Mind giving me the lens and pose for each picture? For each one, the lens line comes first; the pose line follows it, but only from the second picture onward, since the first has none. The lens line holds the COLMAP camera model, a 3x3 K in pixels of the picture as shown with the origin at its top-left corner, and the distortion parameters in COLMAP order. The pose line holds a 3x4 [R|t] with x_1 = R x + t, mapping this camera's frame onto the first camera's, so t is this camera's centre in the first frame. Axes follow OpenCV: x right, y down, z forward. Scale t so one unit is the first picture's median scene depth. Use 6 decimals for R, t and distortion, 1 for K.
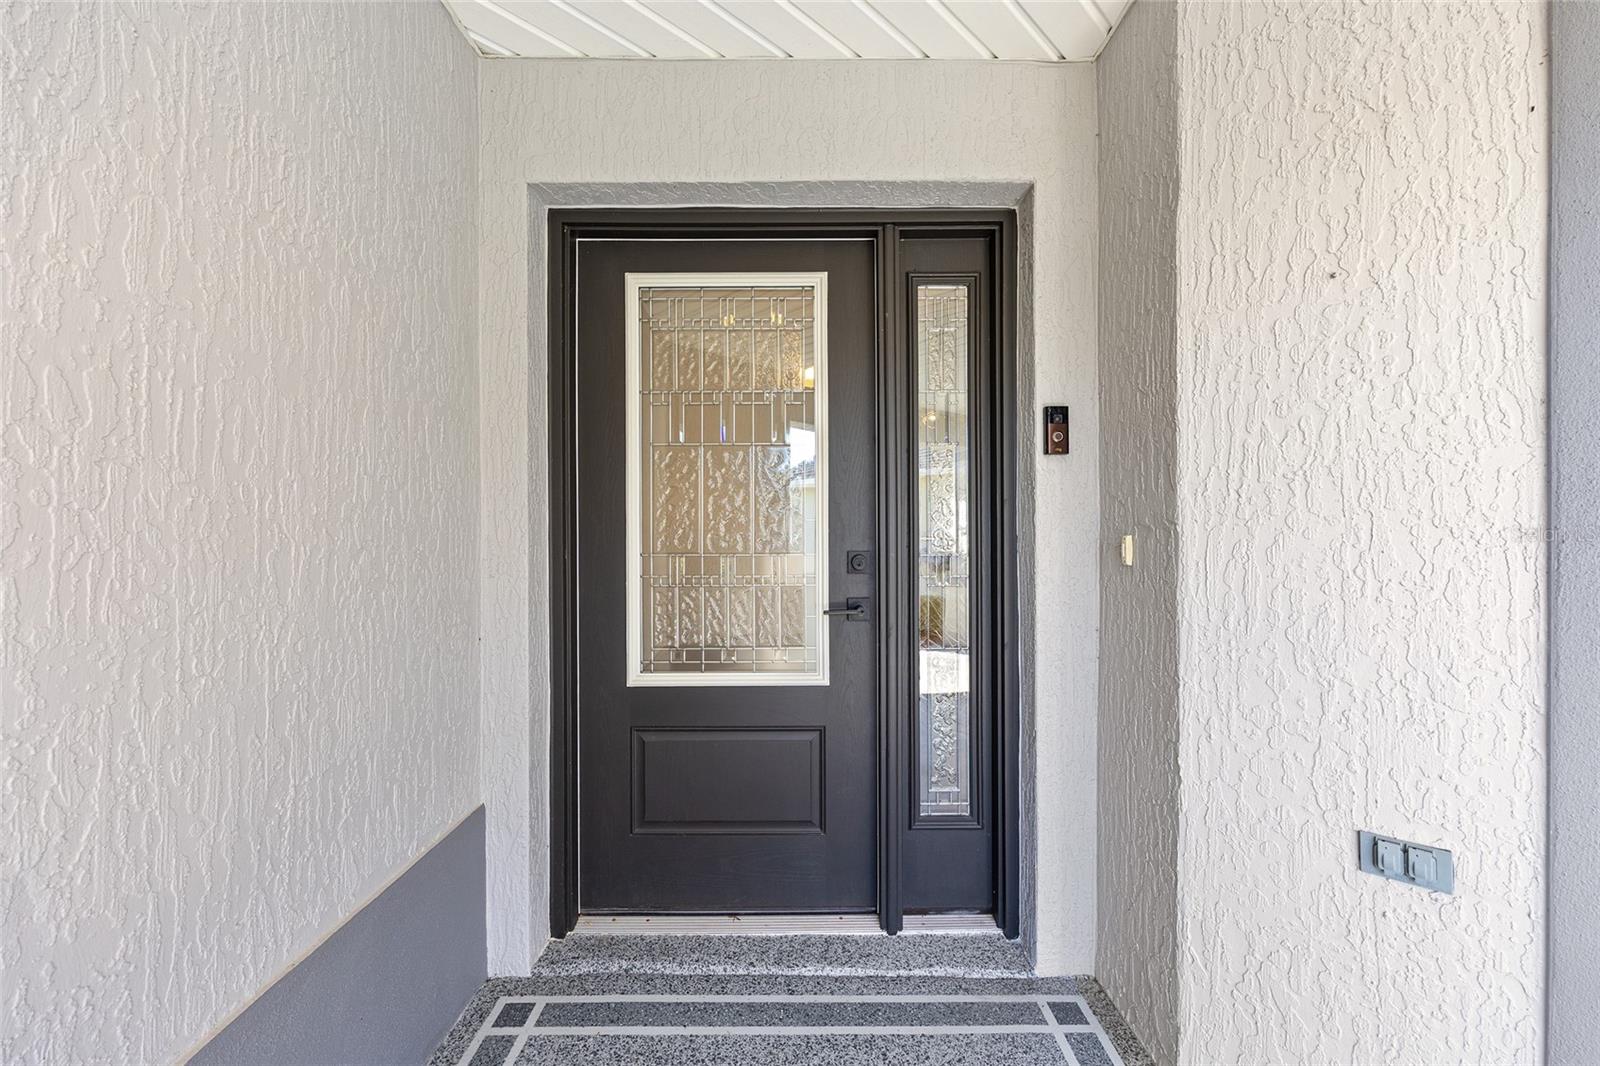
lens RADIAL K [[645.7, 0, 805.9], [0, 645.7, 530.2], [0, 0, 1]] dist [0.000293, -0.000102]
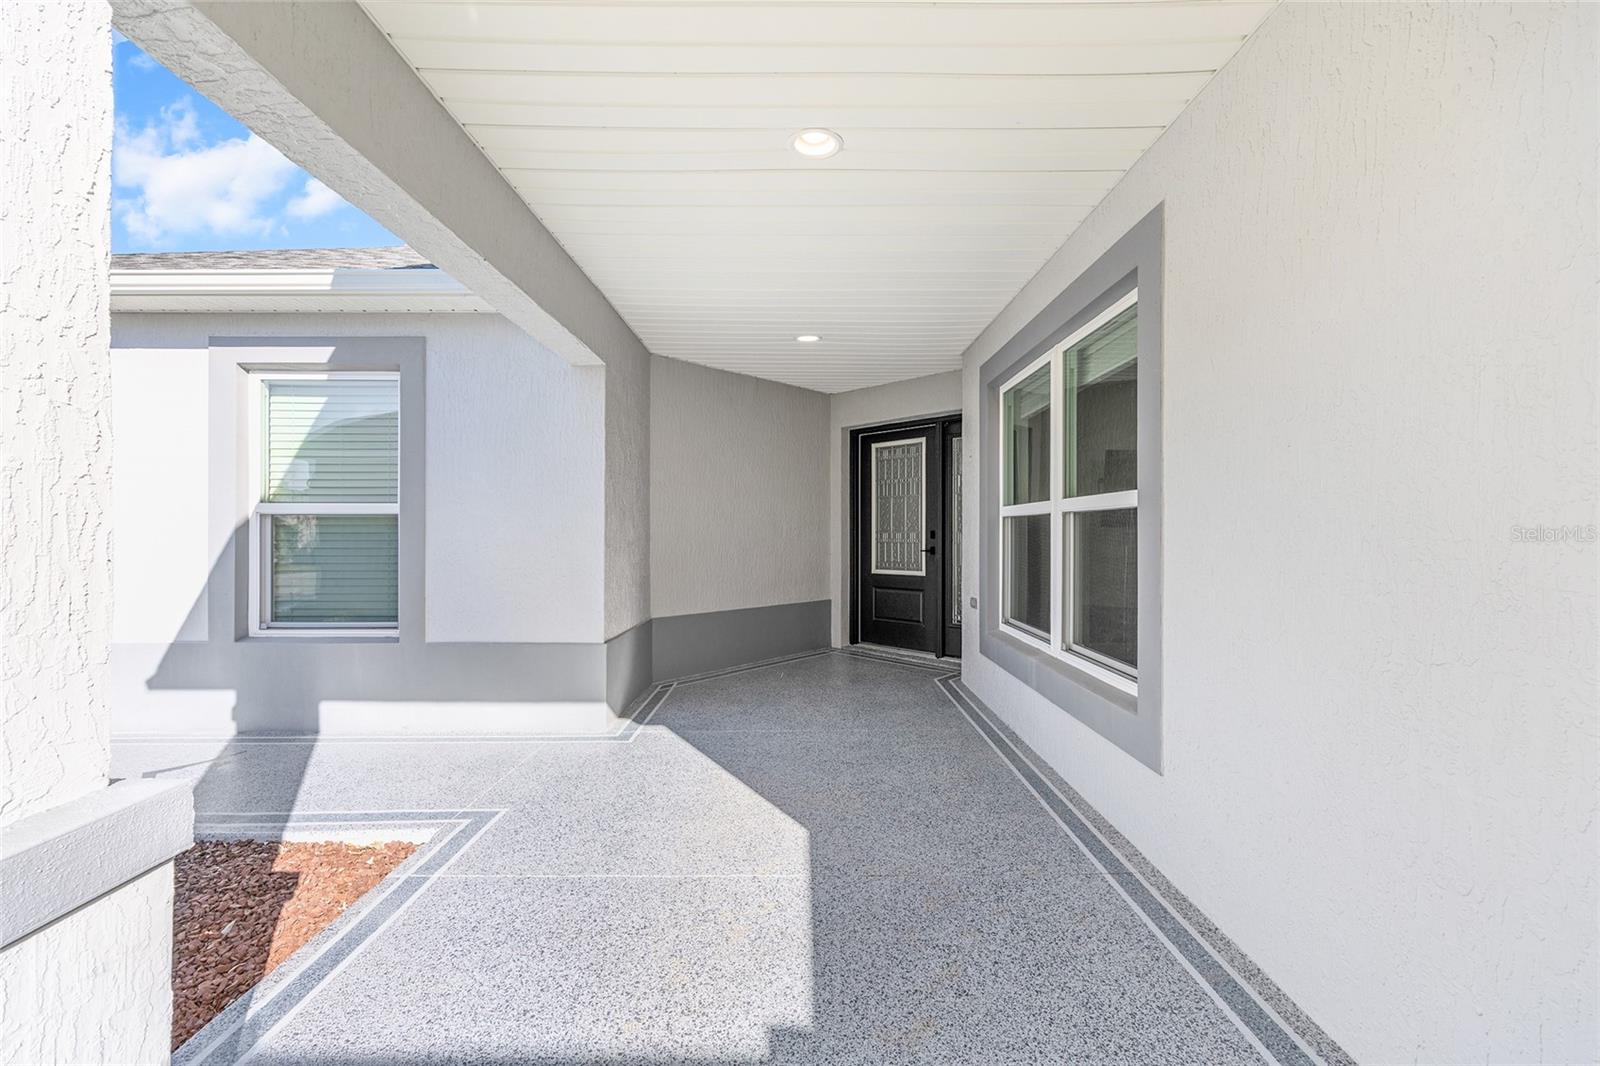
lens RADIAL K [[645.7, 0, 805.9], [0, 645.7, 530.2], [0, 0, 1]] dist [0.000293, -0.000102]
pose [[0.702727, 0.000632, -0.711460, 1.764013], [-0.004845, 0.999981, -0.003897, 0.042476], [0.711444, 0.006186, 0.702716, -1.474591]]
